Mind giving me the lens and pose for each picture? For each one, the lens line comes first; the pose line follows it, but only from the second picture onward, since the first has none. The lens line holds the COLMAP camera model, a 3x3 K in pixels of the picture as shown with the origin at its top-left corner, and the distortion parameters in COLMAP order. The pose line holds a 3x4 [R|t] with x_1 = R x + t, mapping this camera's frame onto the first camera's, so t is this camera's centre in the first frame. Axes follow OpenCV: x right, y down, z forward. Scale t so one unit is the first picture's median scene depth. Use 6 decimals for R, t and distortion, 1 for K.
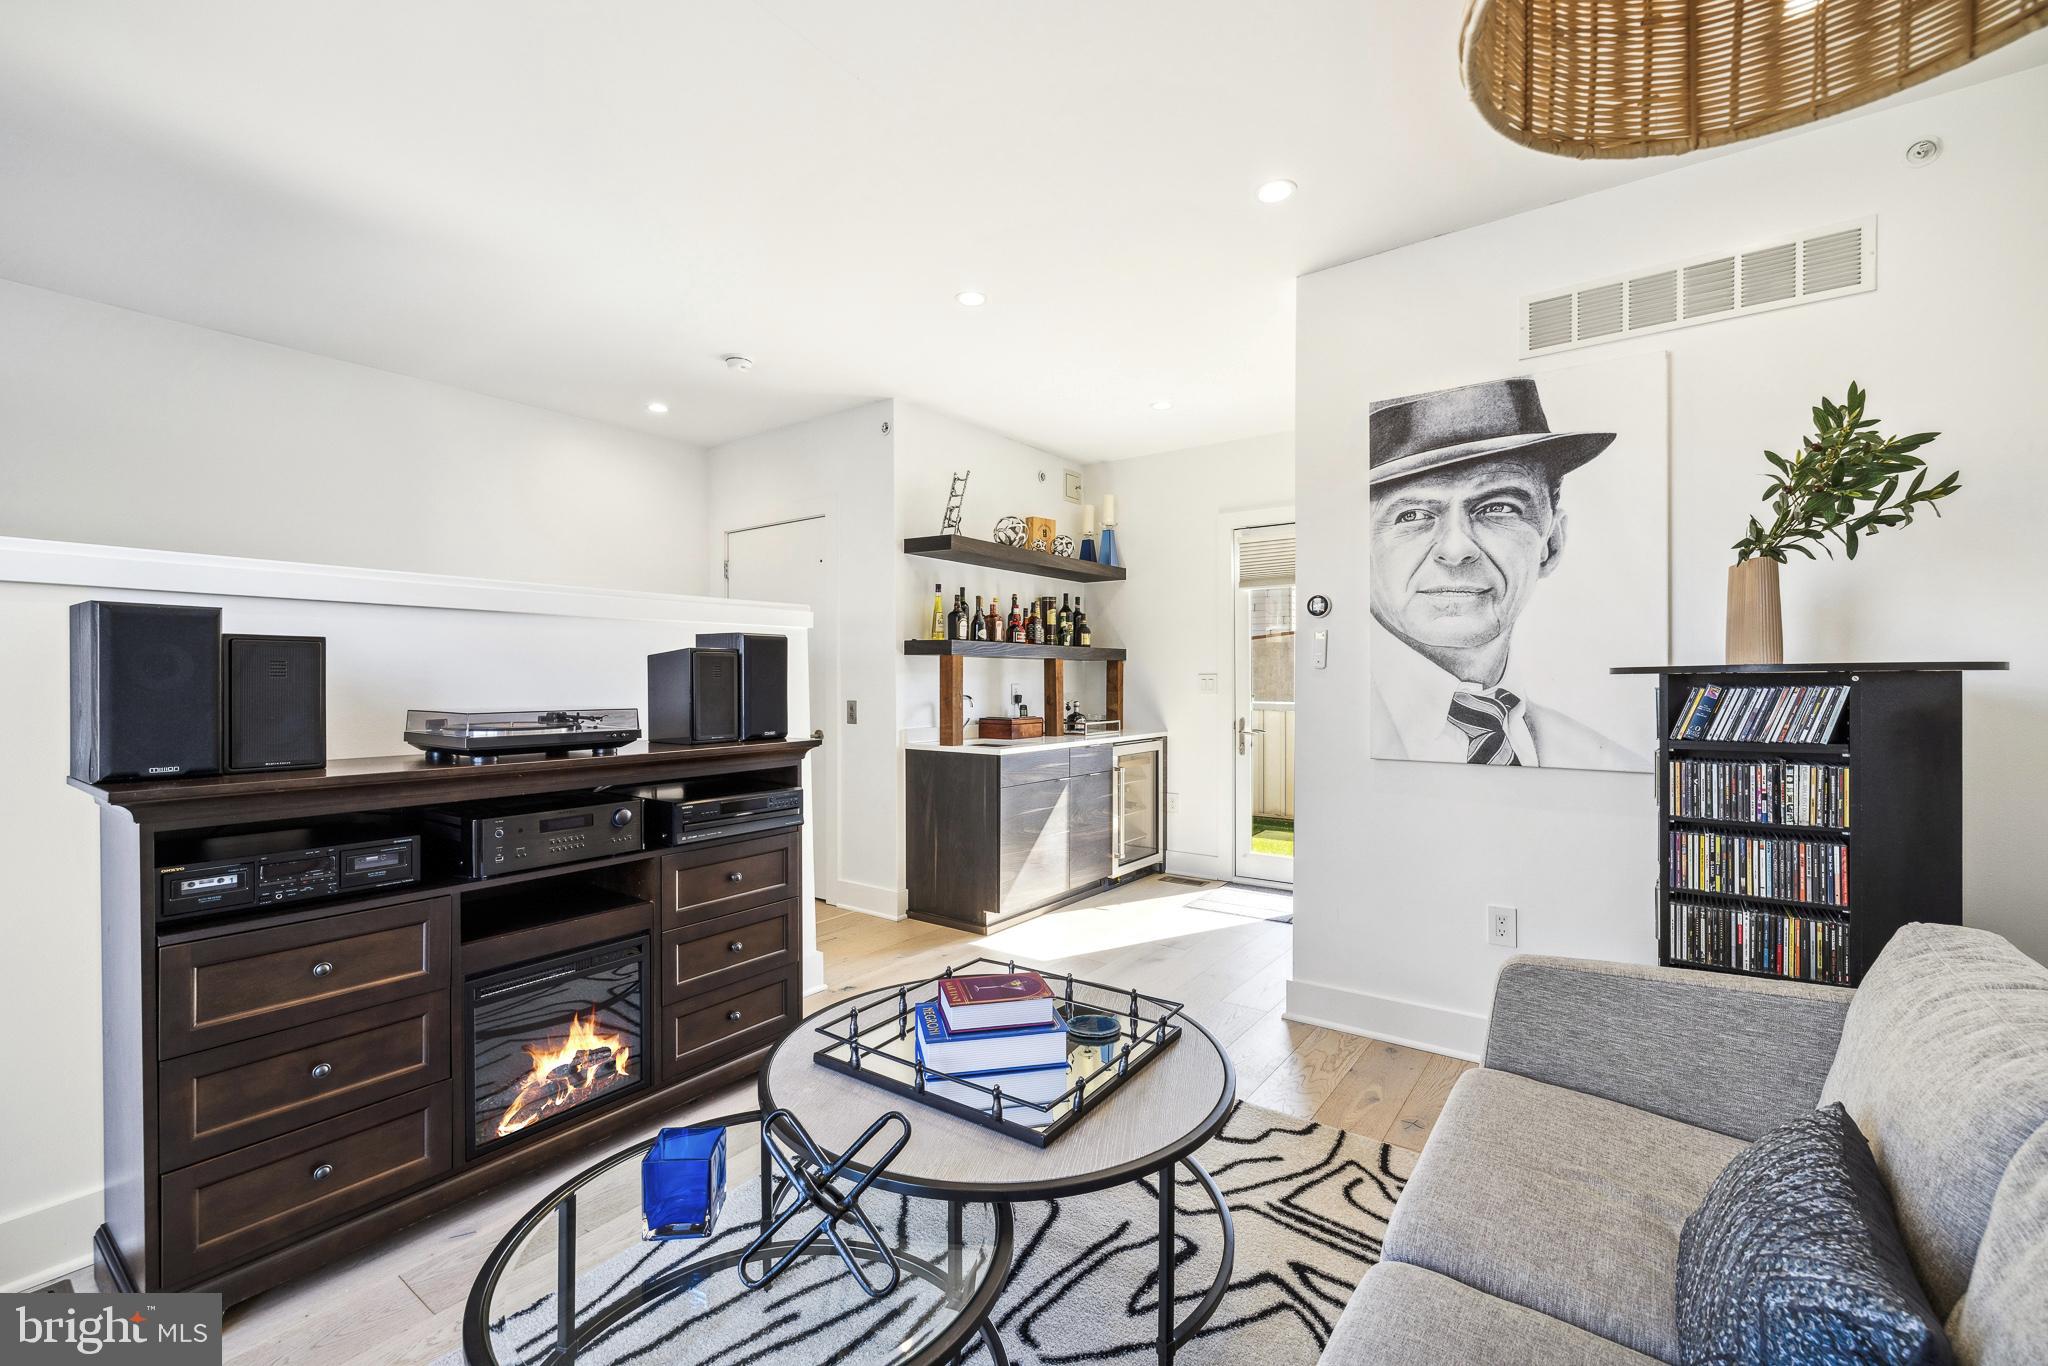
lens RADIAL K [[866.4, 0, 1015.2], [0, 866.4, 684.4], [0, 0, 1]] dist [0.000439, 0.000592]
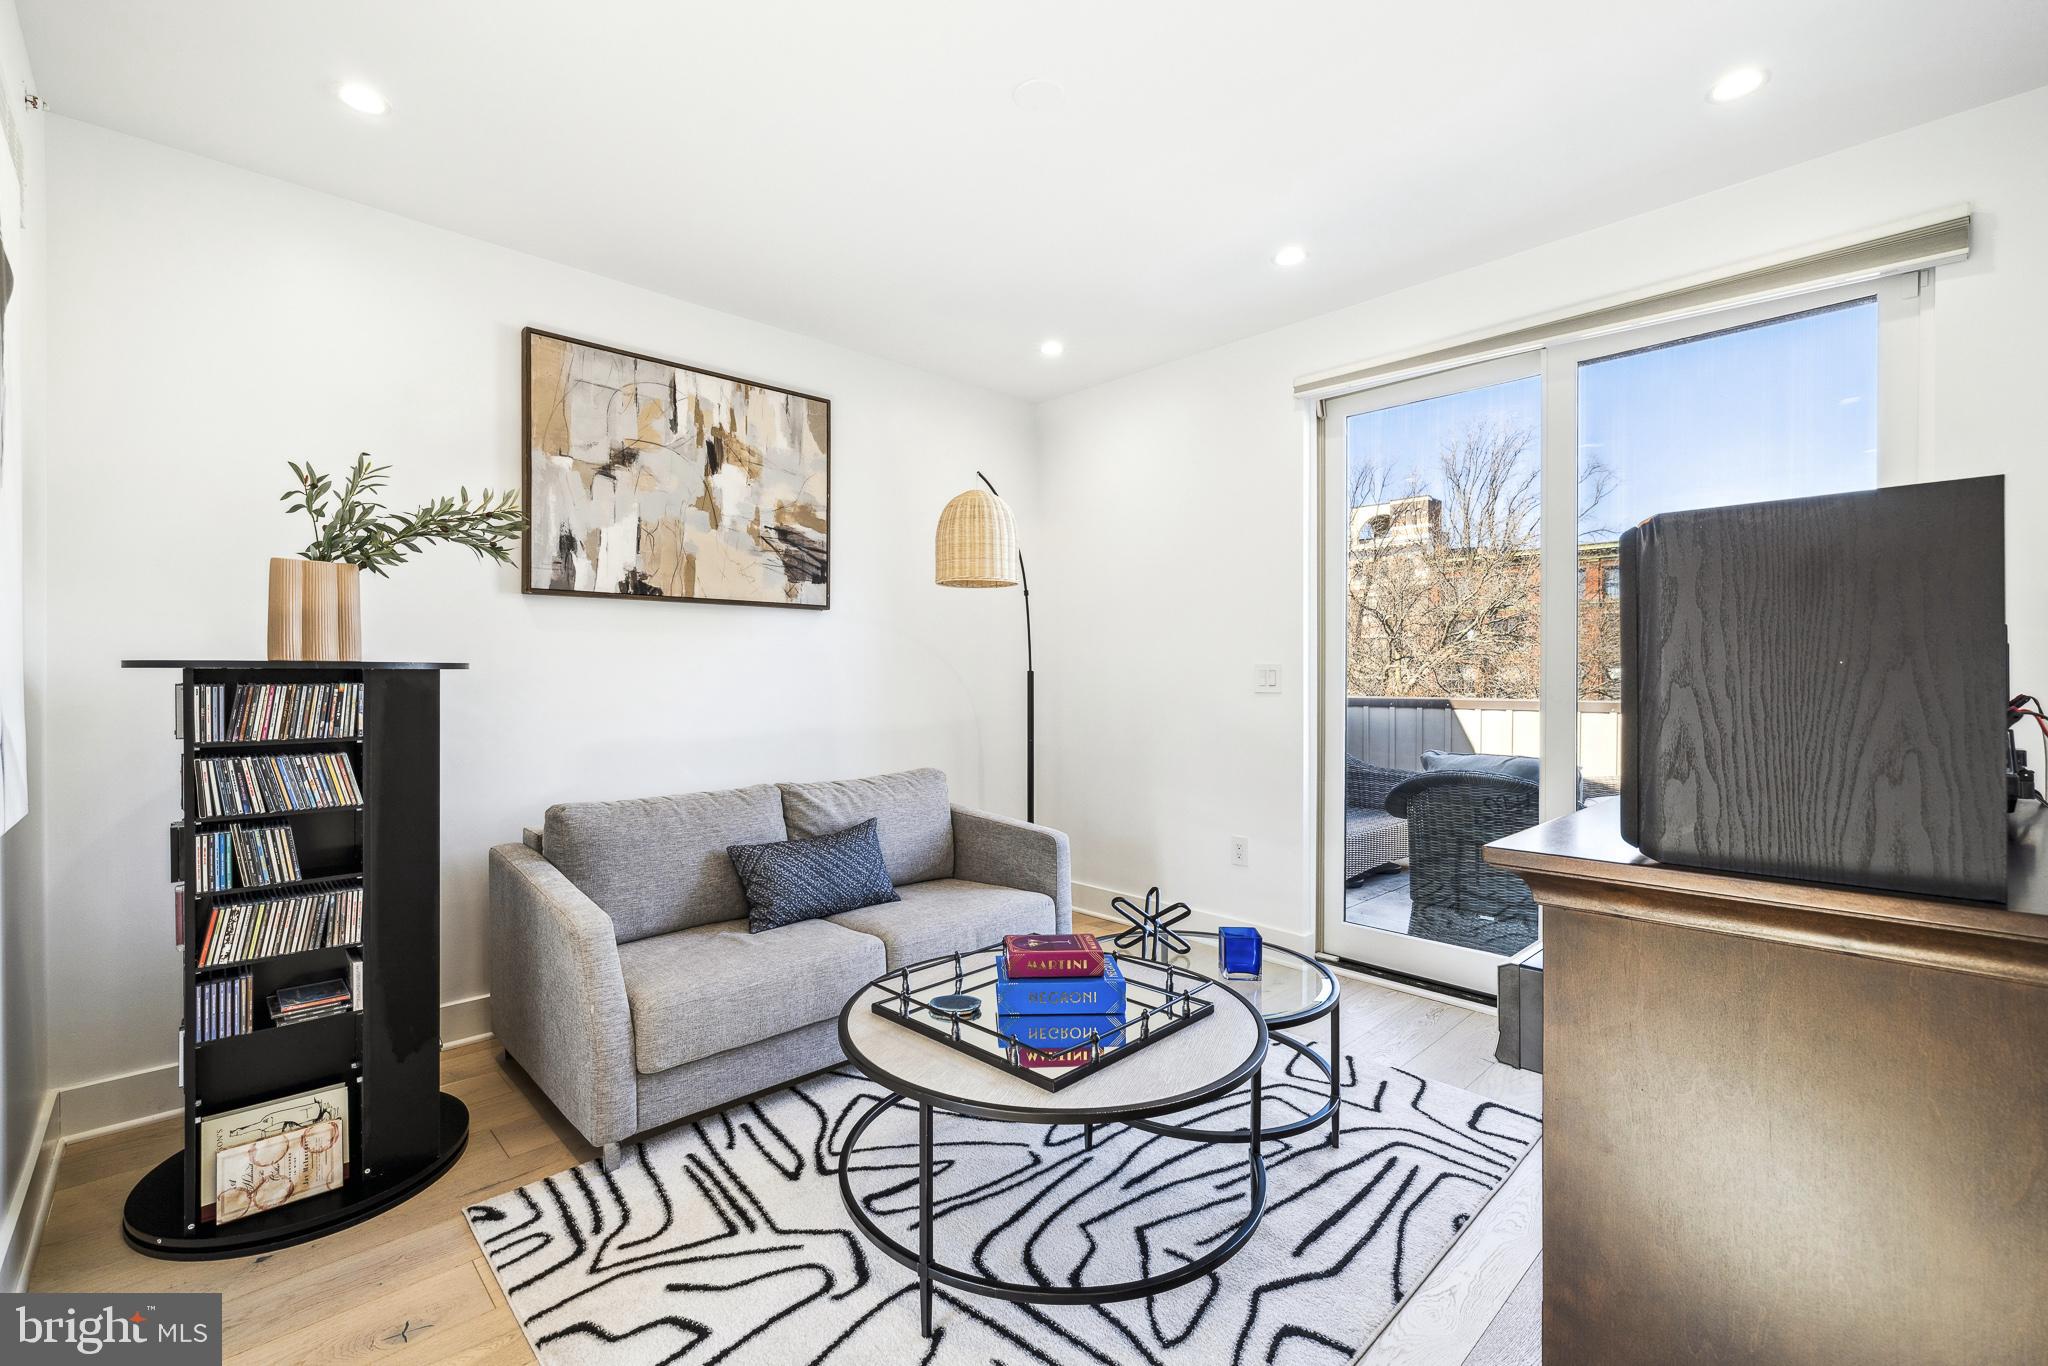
lens RADIAL K [[866.4, 0, 1006.9], [0, 866.4, 679.8], [0, 0, 1]] dist [0.000439, 0.000592]
pose [[-0.985433, 0.006450, 0.169939, -0.118350], [0.008091, 0.999927, 0.008970, -0.002946], [-0.169869, 0.010214, -0.985414, 1.564054]]
